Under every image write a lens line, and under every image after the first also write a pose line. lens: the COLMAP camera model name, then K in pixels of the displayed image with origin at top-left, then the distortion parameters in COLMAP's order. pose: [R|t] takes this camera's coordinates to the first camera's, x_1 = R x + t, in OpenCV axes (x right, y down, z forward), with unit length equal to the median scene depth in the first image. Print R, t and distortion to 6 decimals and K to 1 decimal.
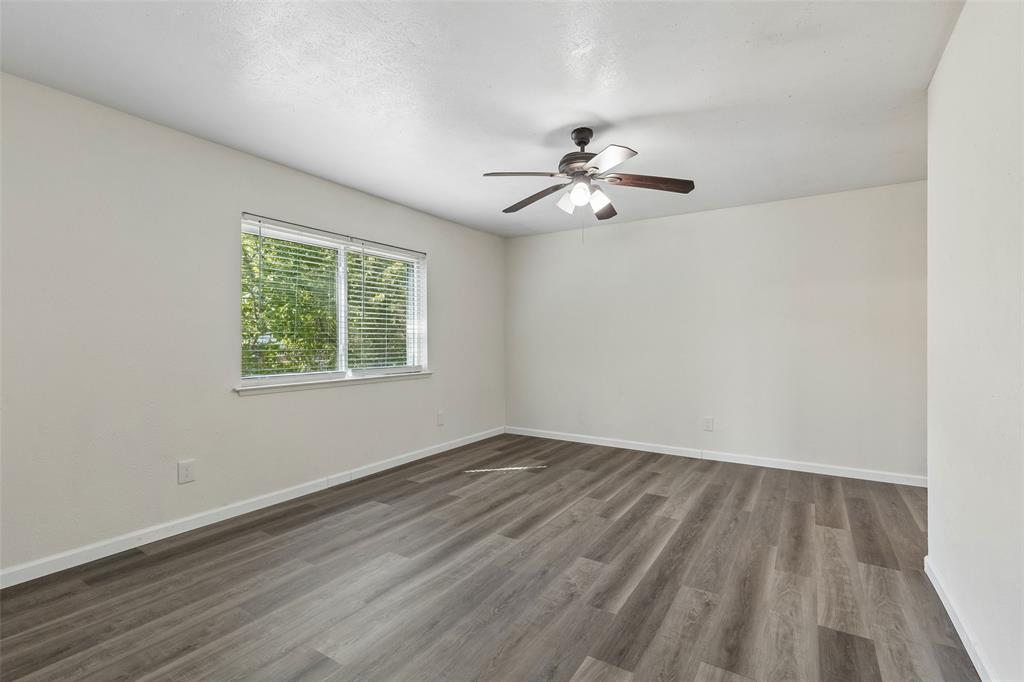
lens RADIAL K [[465.9, 0, 512.4], [0, 465.9, 340.9], [0, 0, 1]] dist [0.012898, -0.001999]
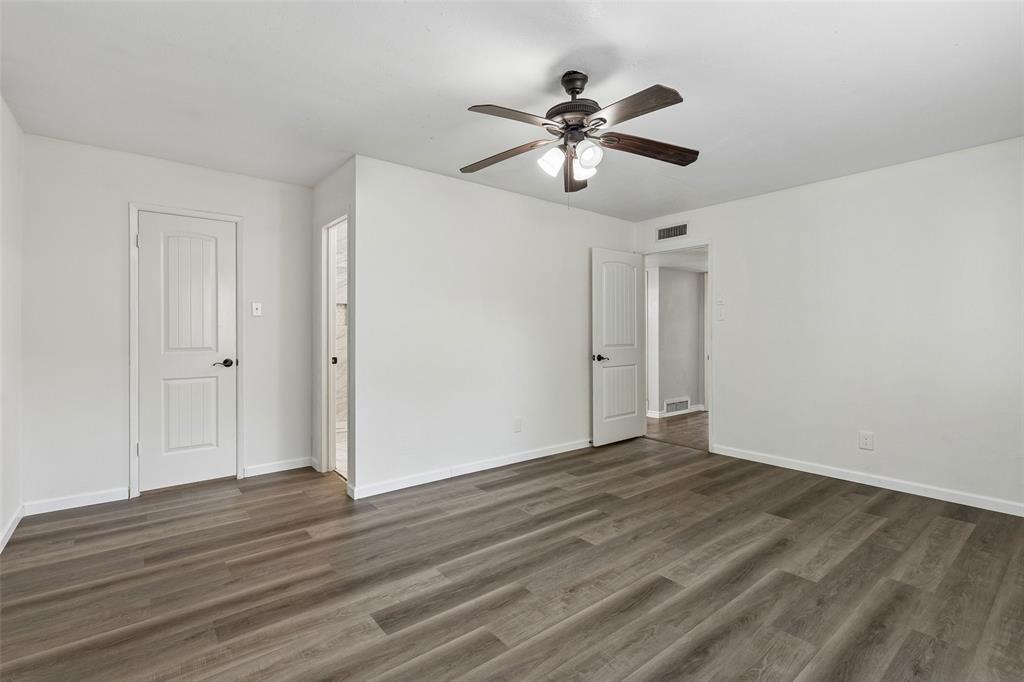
lens RADIAL K [[465.9, 0, 513.5], [0, 465.9, 331.6], [0, 0, 1]] dist [0.012898, -0.001999]
pose [[-0.948453, 0.000945, 0.316917, -0.009414], [0.001006, 0.999999, 0.000029, -0.008381], [-0.316917, 0.000346, -0.948453, 1.865964]]
